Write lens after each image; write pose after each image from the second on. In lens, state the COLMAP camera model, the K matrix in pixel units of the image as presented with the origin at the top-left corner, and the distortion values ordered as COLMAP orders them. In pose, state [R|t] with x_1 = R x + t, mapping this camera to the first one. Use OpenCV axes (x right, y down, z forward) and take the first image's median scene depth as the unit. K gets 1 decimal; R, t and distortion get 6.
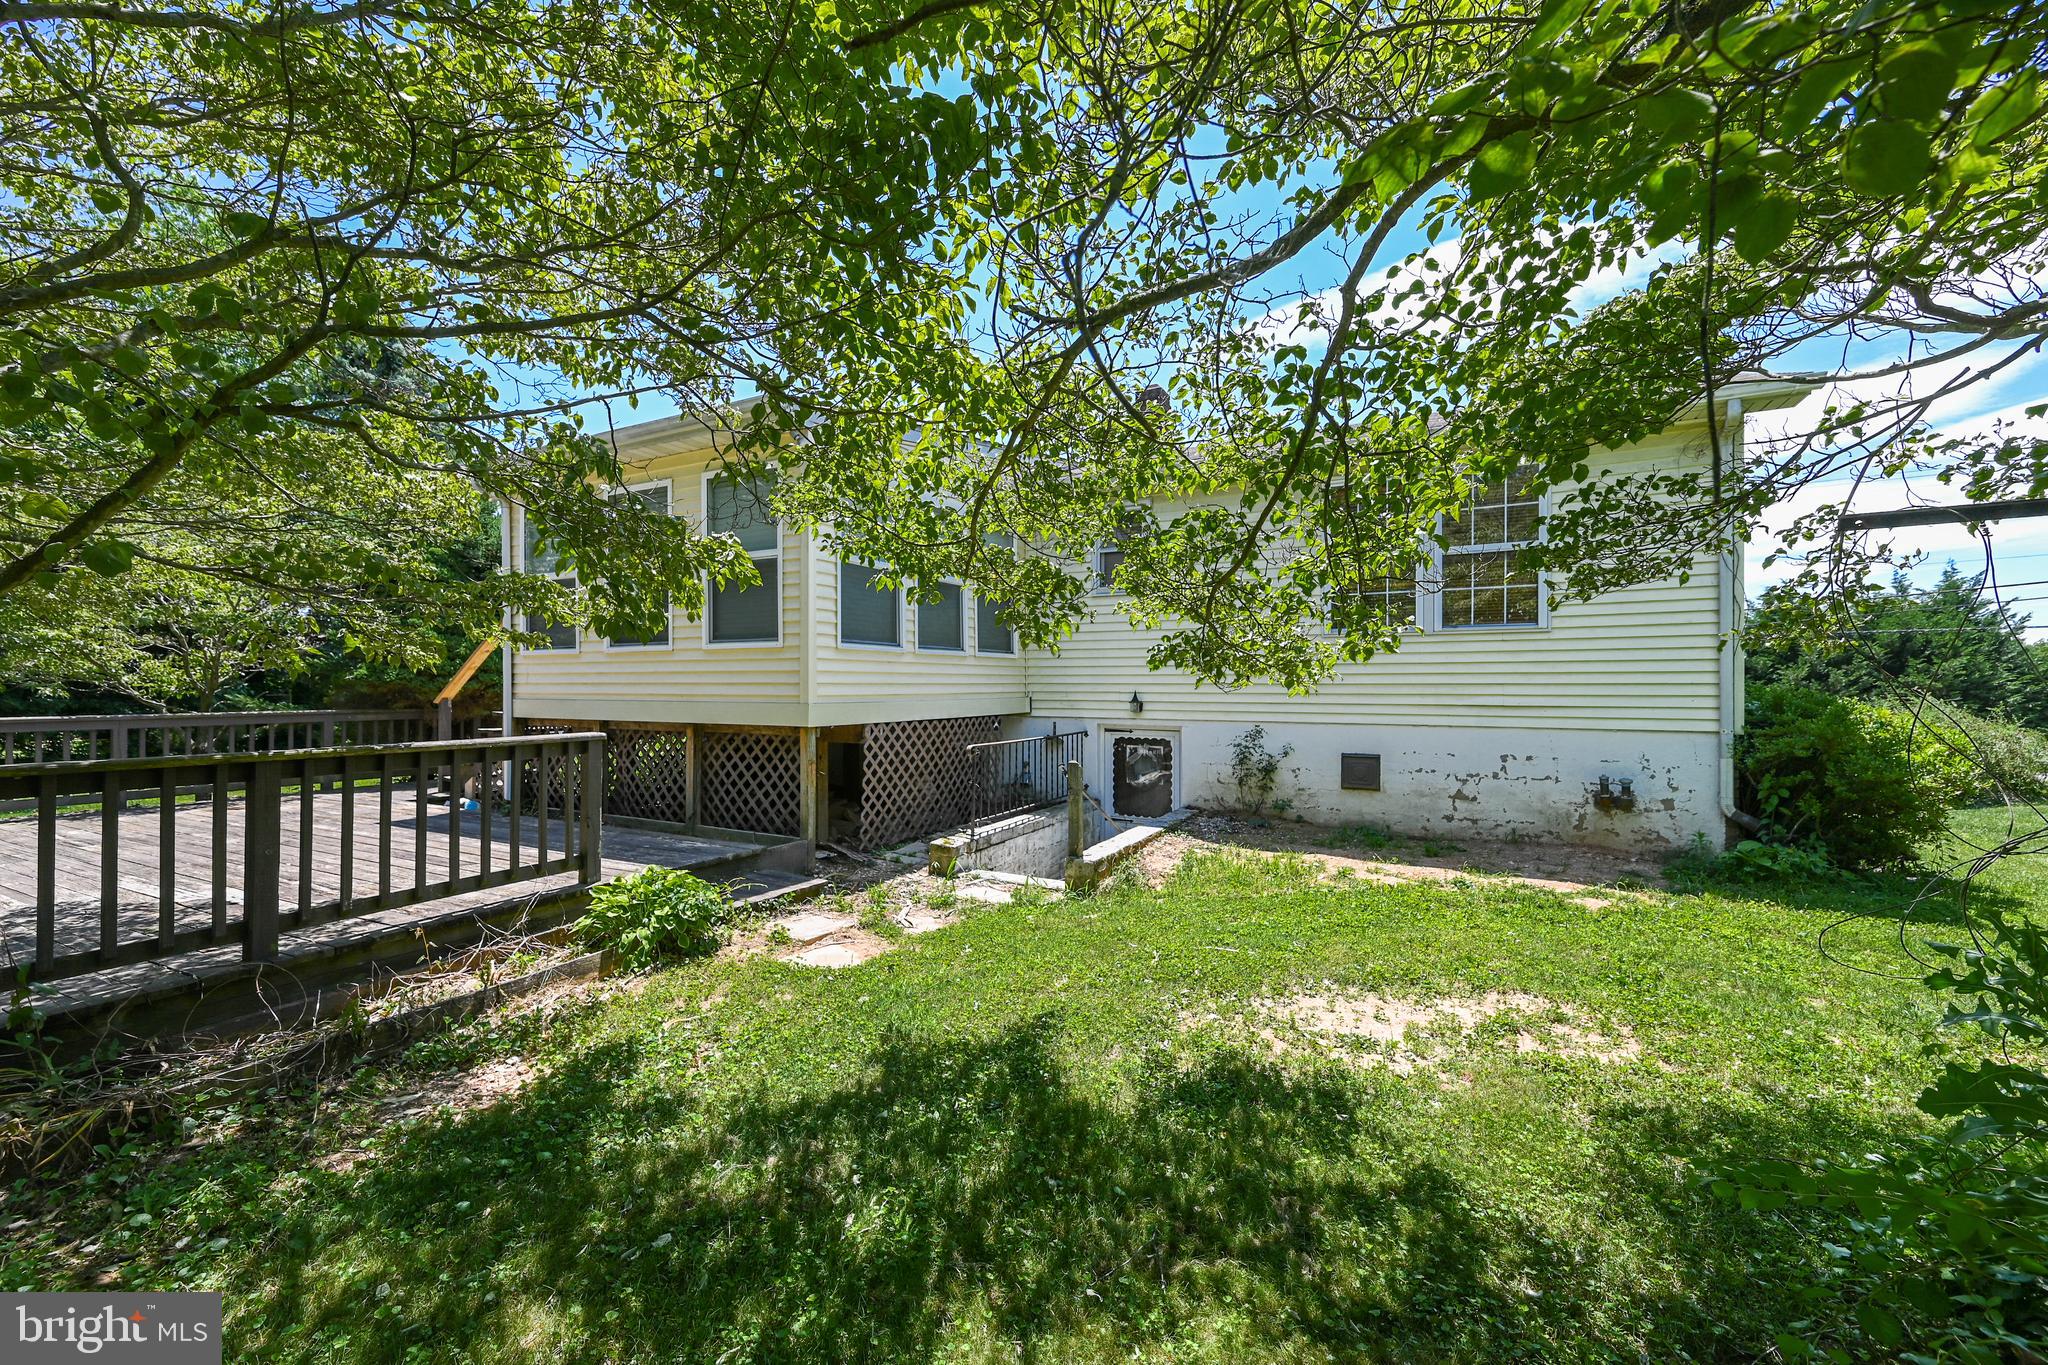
lens RADIAL K [[812.3, 0, 1022.9], [0, 812.3, 684.5], [0, 0, 1]] dist [0.007806, 0.000250]
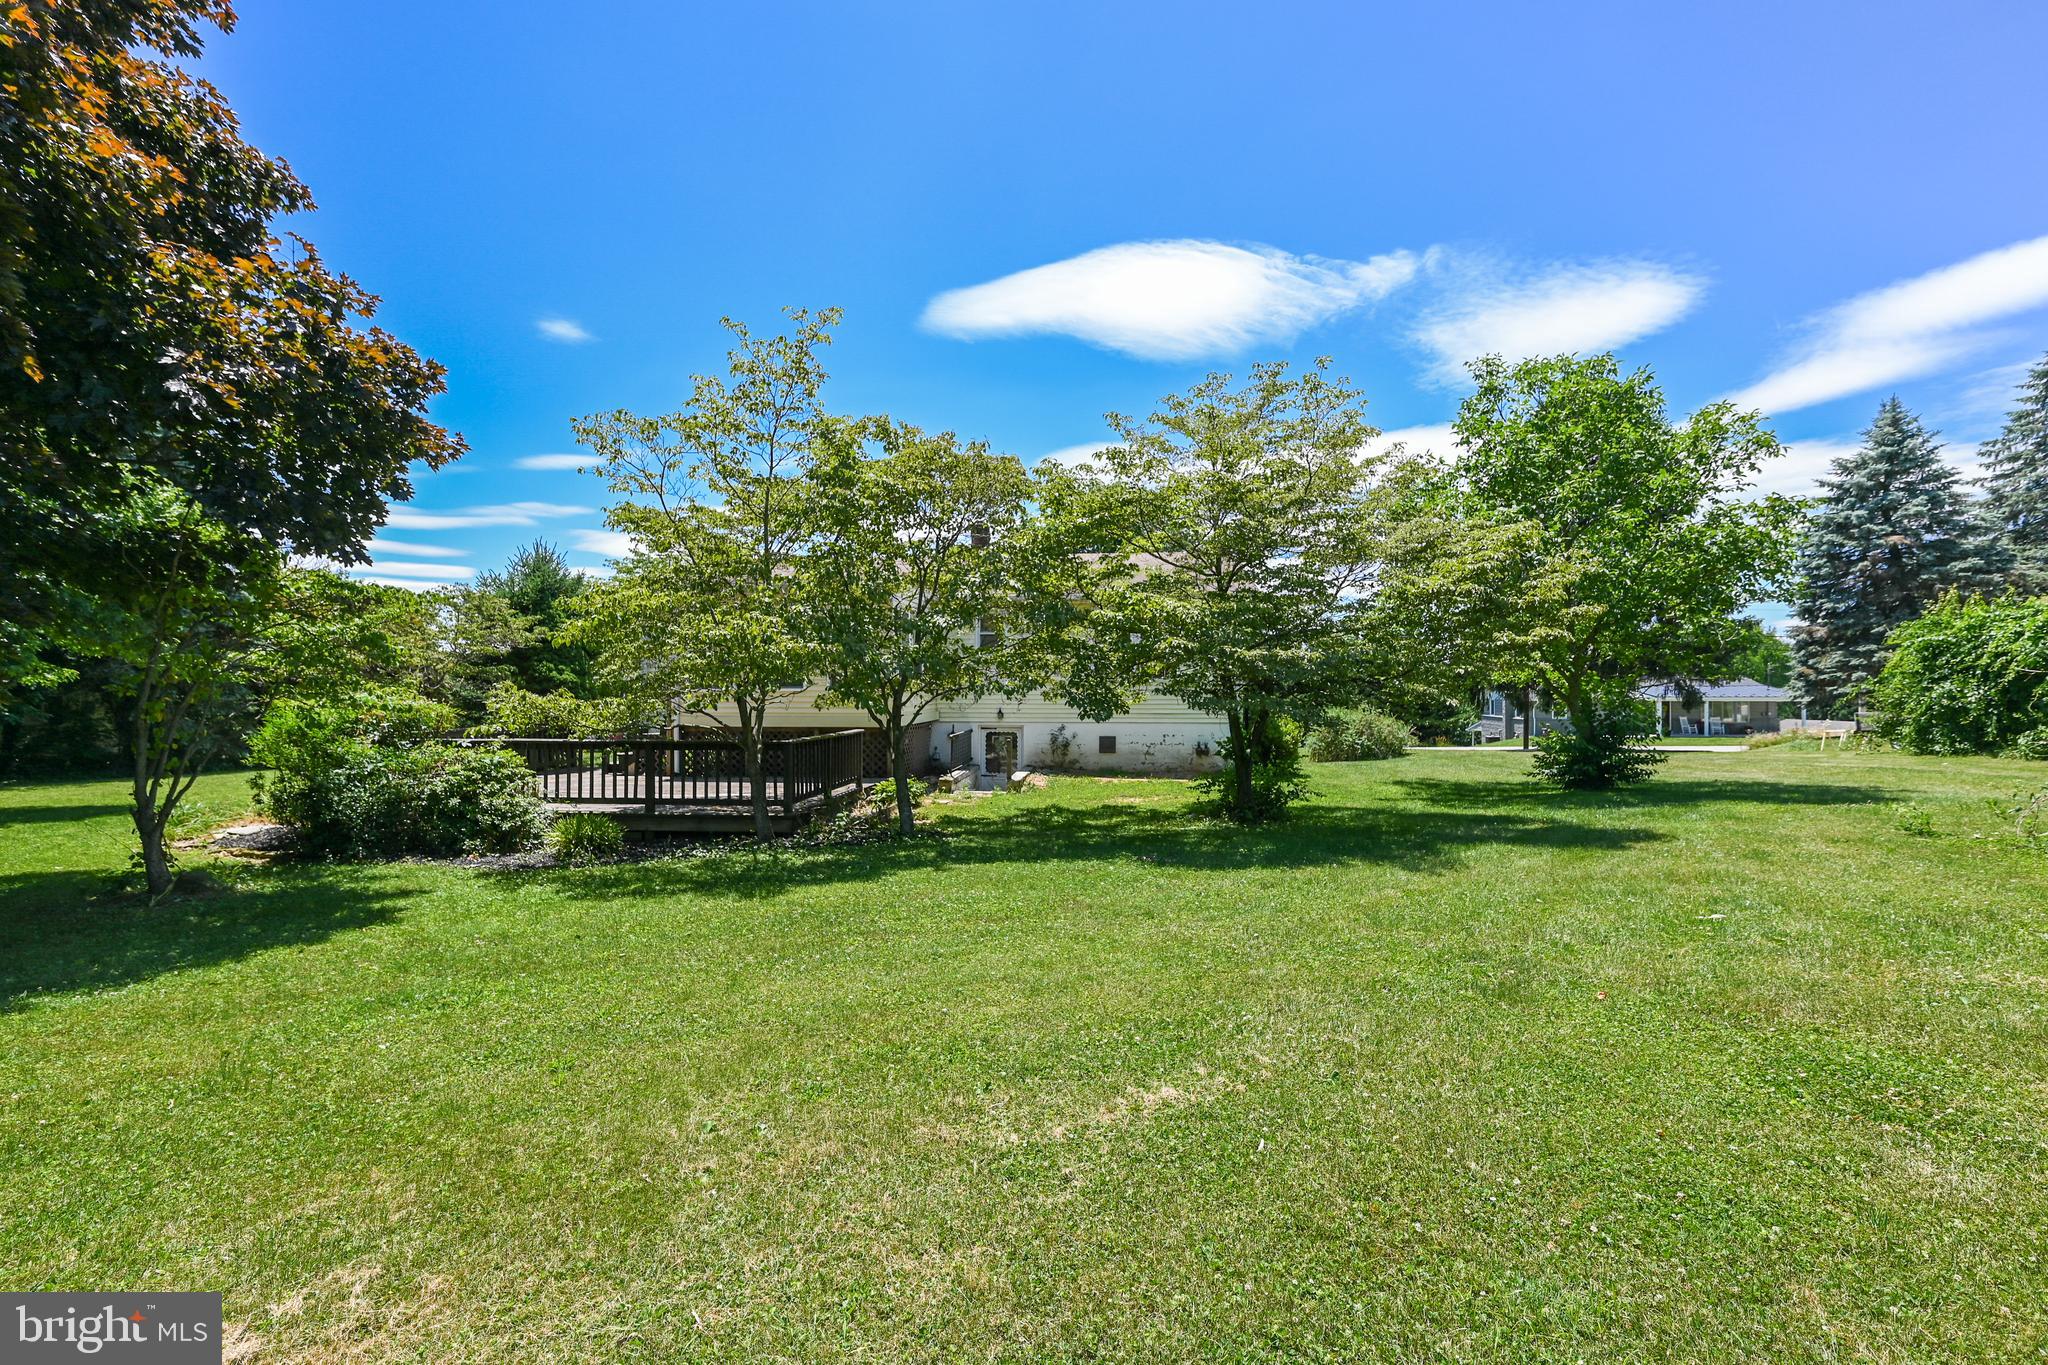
lens RADIAL K [[943.7, 0, 1023.8], [0, 943.7, 683.0], [0, 0, 1]] dist [0.000103, 0.000000]
pose [[0.924469, -0.000471, 0.381256, -0.727454], [-0.000965, 0.999993, 0.003576, -0.064216], [-0.381256, -0.003674, 0.924462, -1.205495]]
